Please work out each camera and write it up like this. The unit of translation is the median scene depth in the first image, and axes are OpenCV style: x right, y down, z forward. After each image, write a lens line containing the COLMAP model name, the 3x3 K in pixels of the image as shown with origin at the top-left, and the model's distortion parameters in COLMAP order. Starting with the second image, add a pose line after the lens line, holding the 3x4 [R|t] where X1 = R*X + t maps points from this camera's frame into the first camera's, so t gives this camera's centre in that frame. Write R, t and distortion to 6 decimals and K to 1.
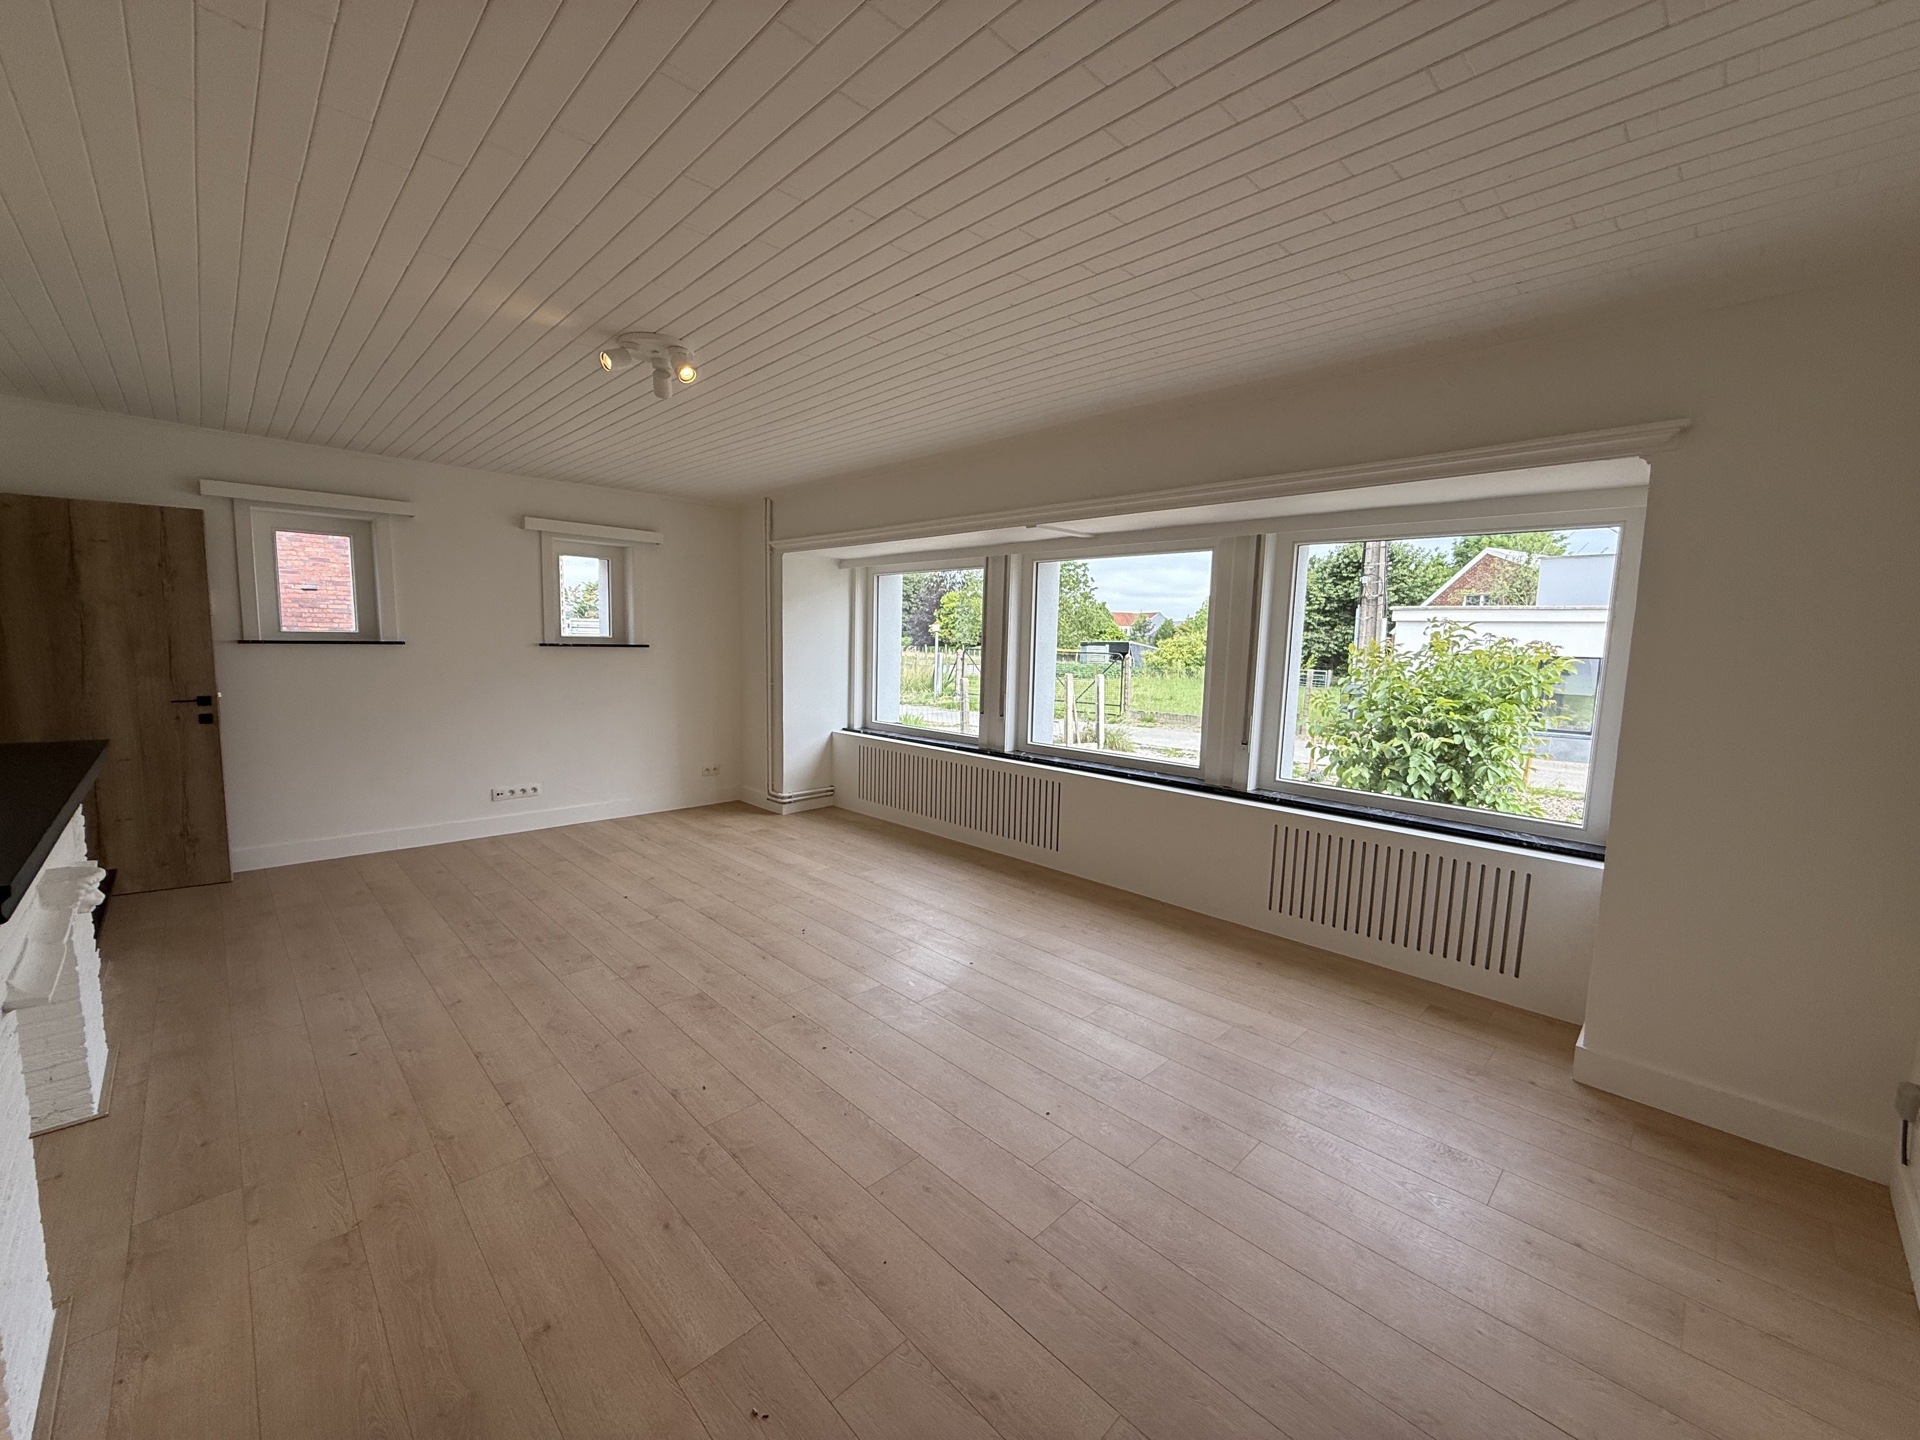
lens RADIAL K [[764.2, 0, 941.7], [0, 764.2, 719.6], [0, 0, 1]] dist [0.000923, 0.000132]
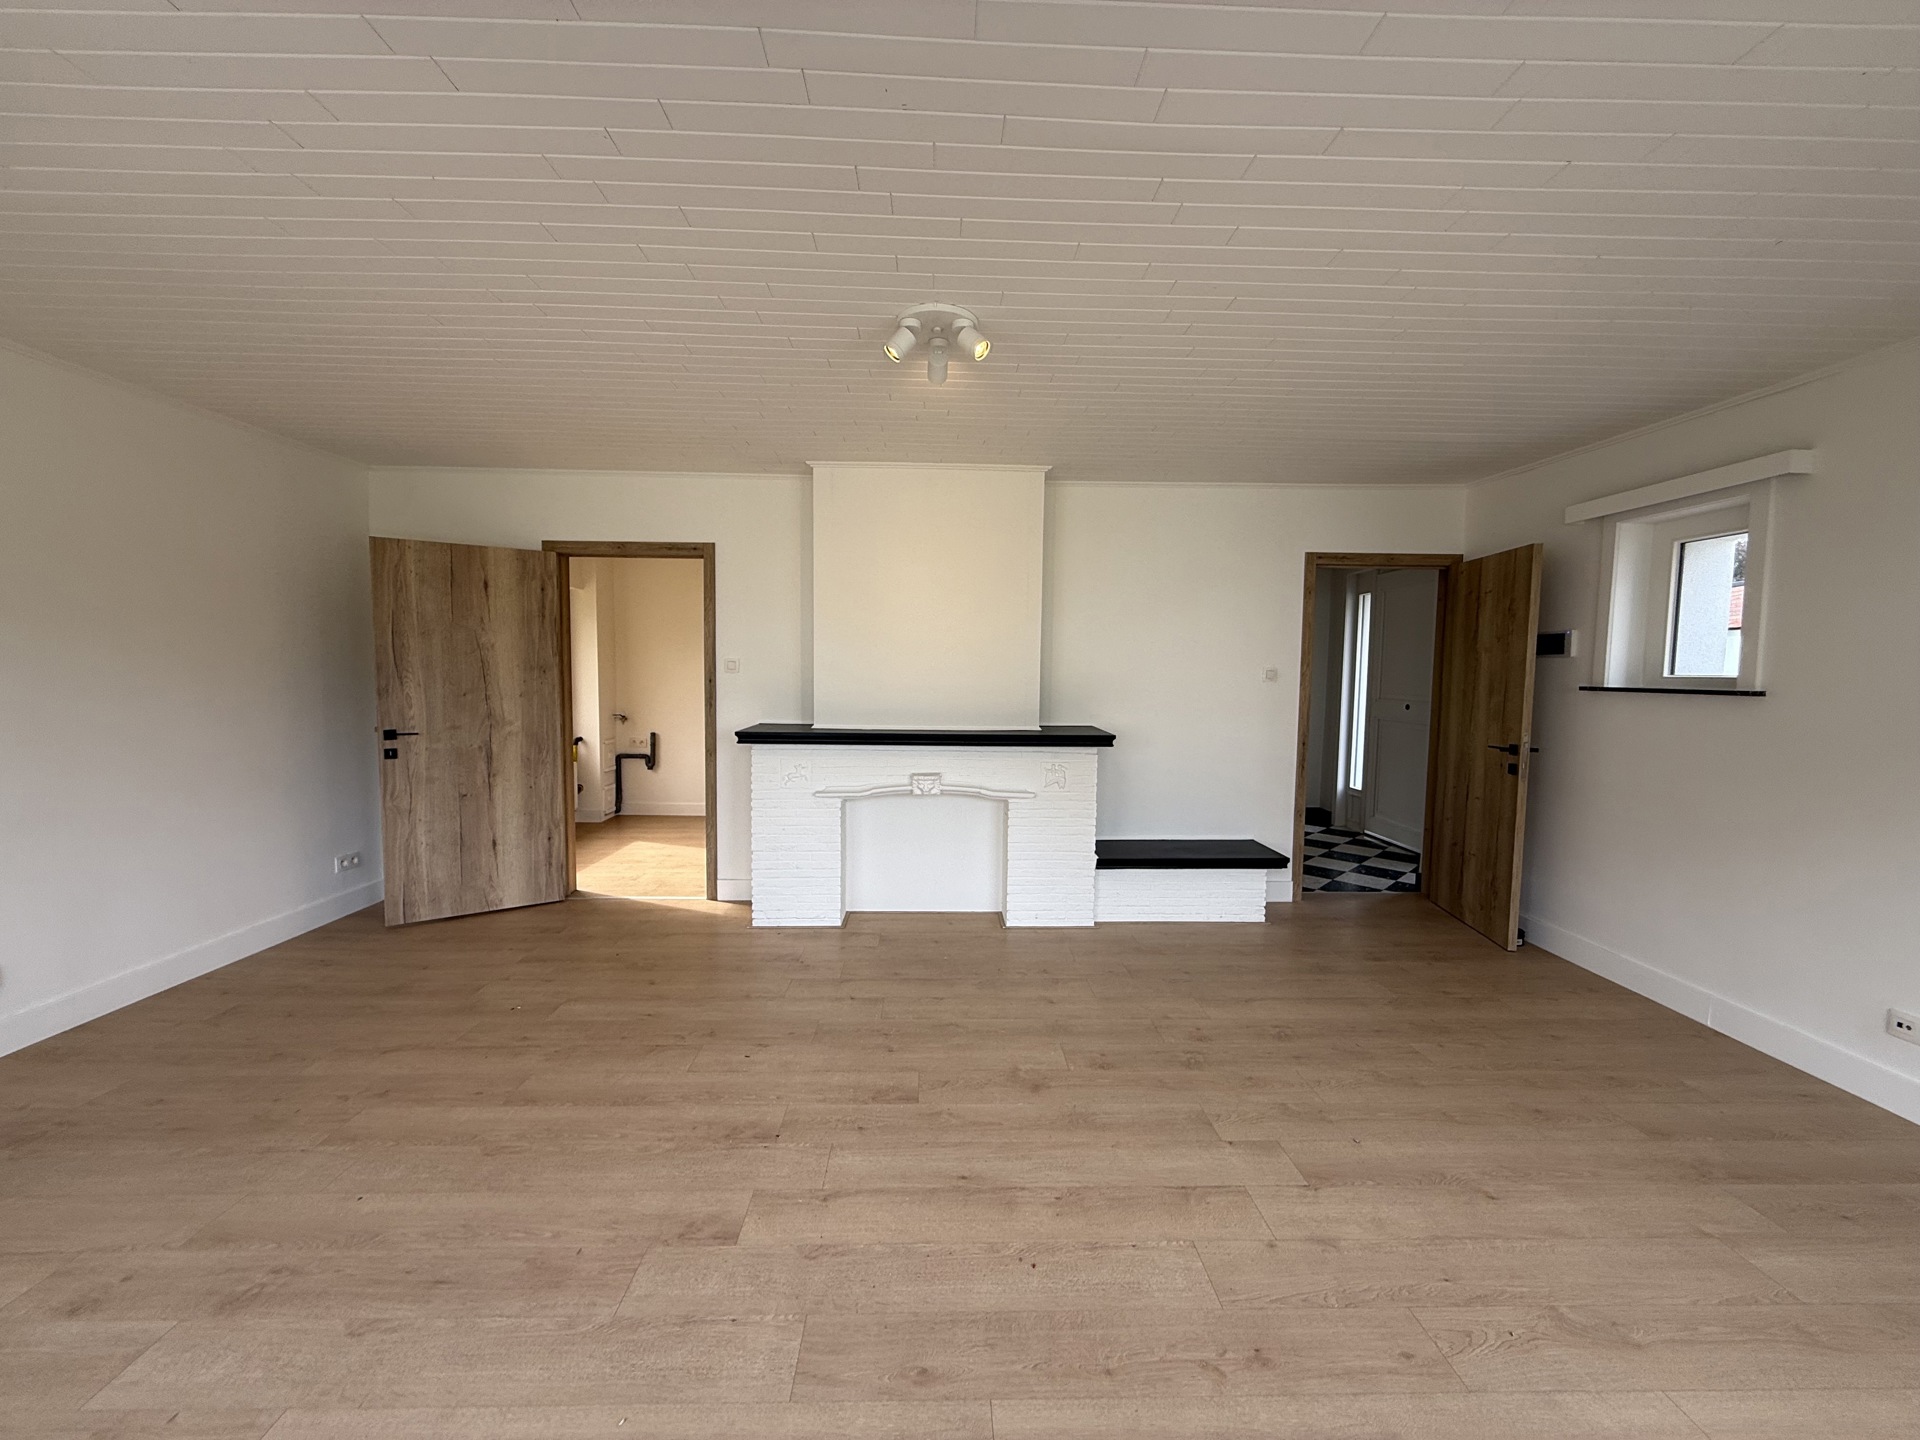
lens RADIAL K [[761.9, 0, 956.2], [0, 761.9, 718.7], [0, 0, 1]] dist [-0.002082, 0.000370]
pose [[-0.666459, 0.019579, -0.745284, 0.210467], [-0.107035, 0.986787, 0.121637, -0.119735], [0.737818, 0.160837, -0.655558, 1.279125]]
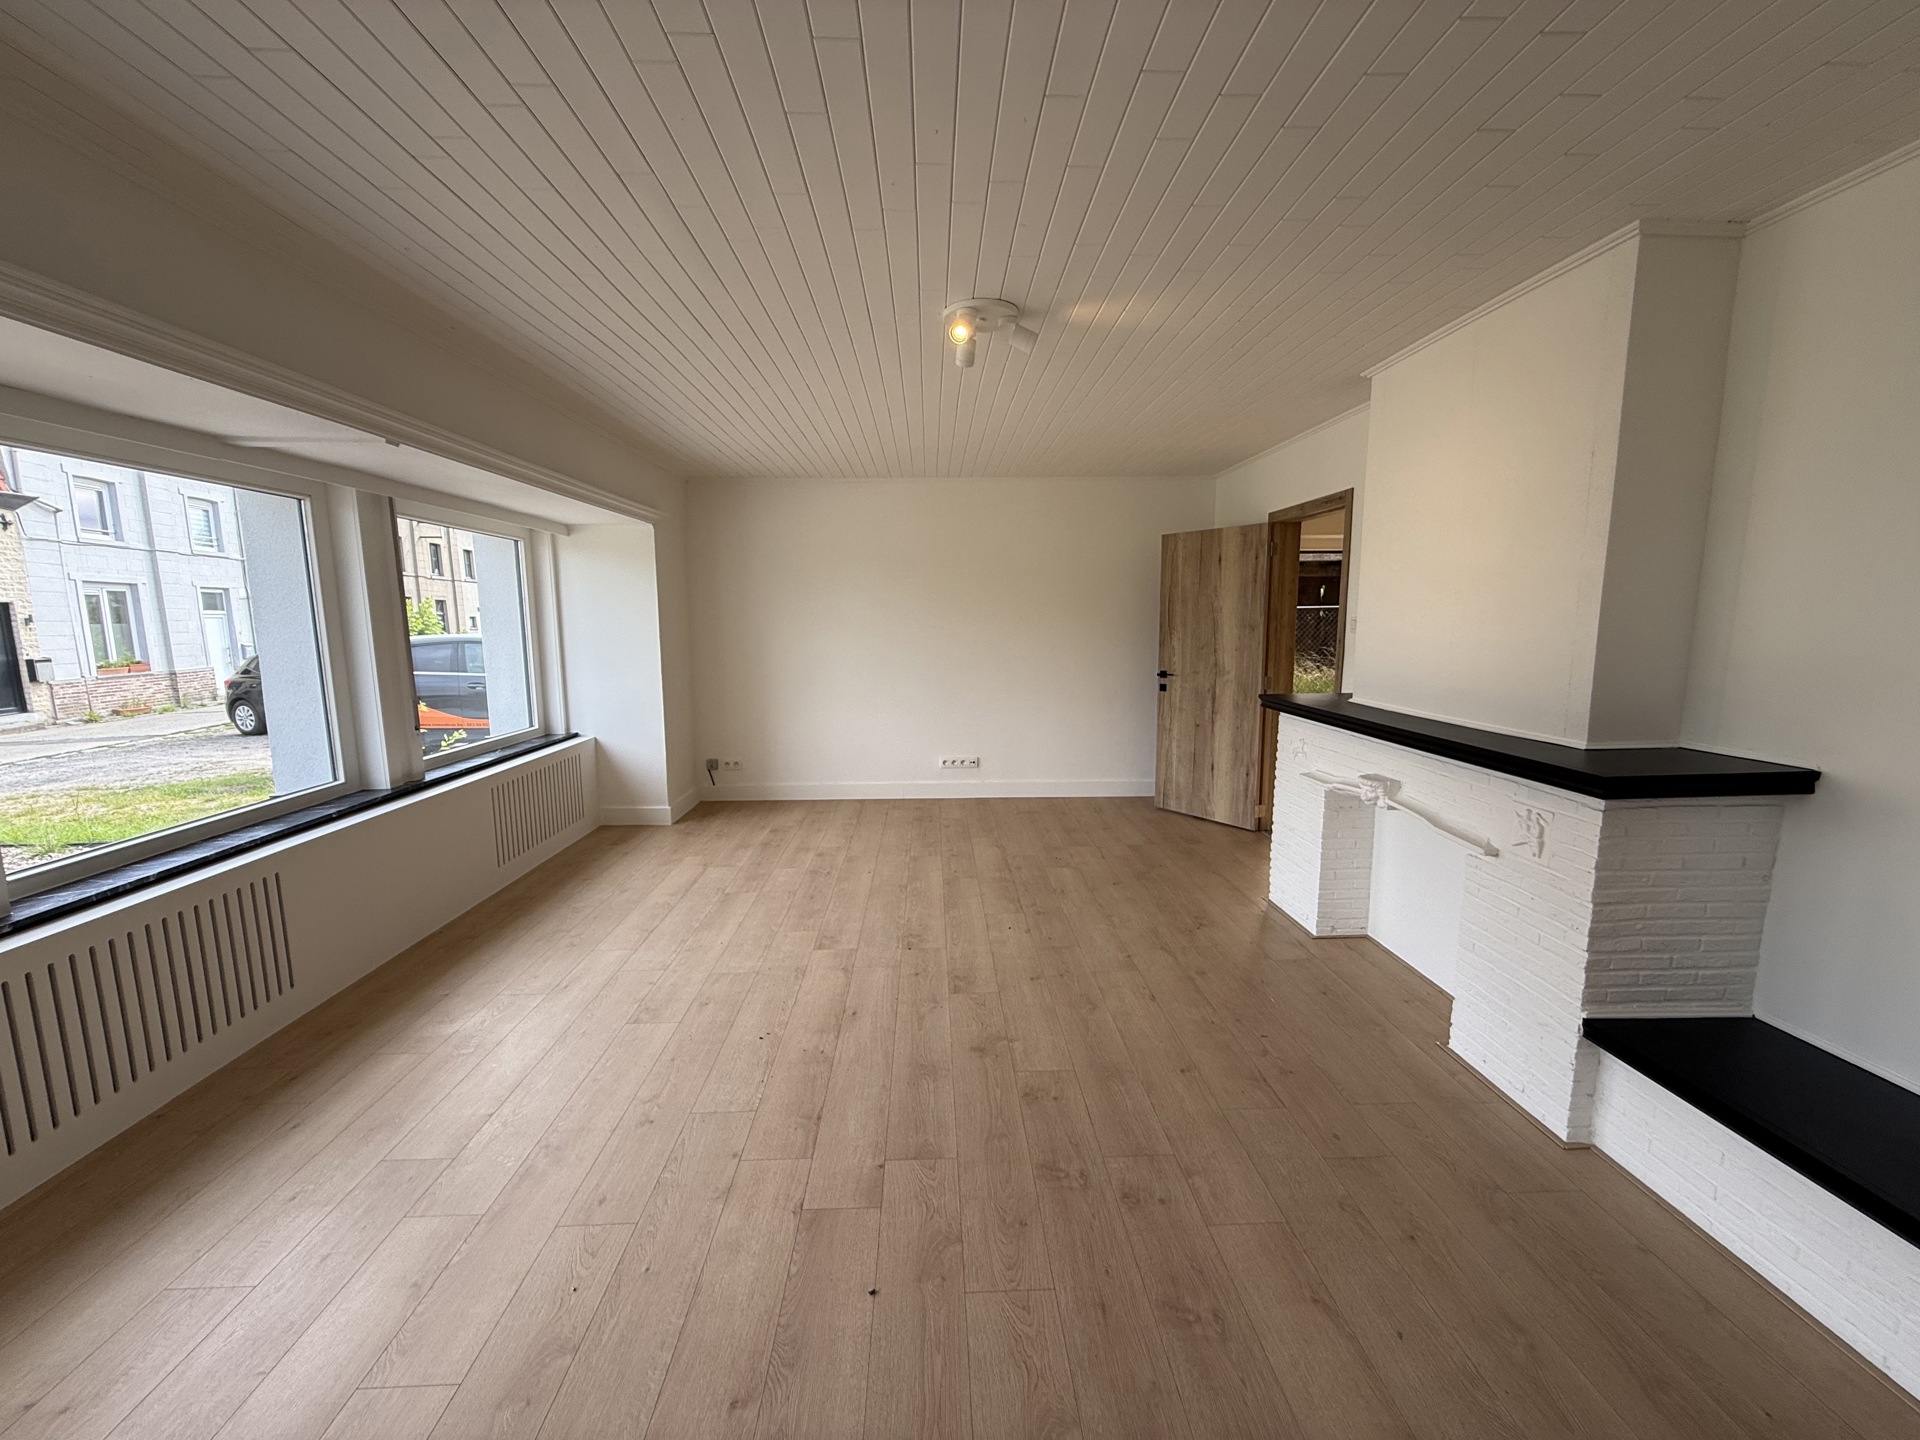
lens RADIAL K [[768.5, 0, 955.4], [0, 768.5, 719.0], [0, 0, 1]] dist [0.000349, 0.000044]
pose [[-0.747887, -0.107225, 0.655109, -0.789972], [0.062036, 0.971261, 0.229792, -0.175270], [-0.660921, 0.212498, -0.719742, 1.396988]]
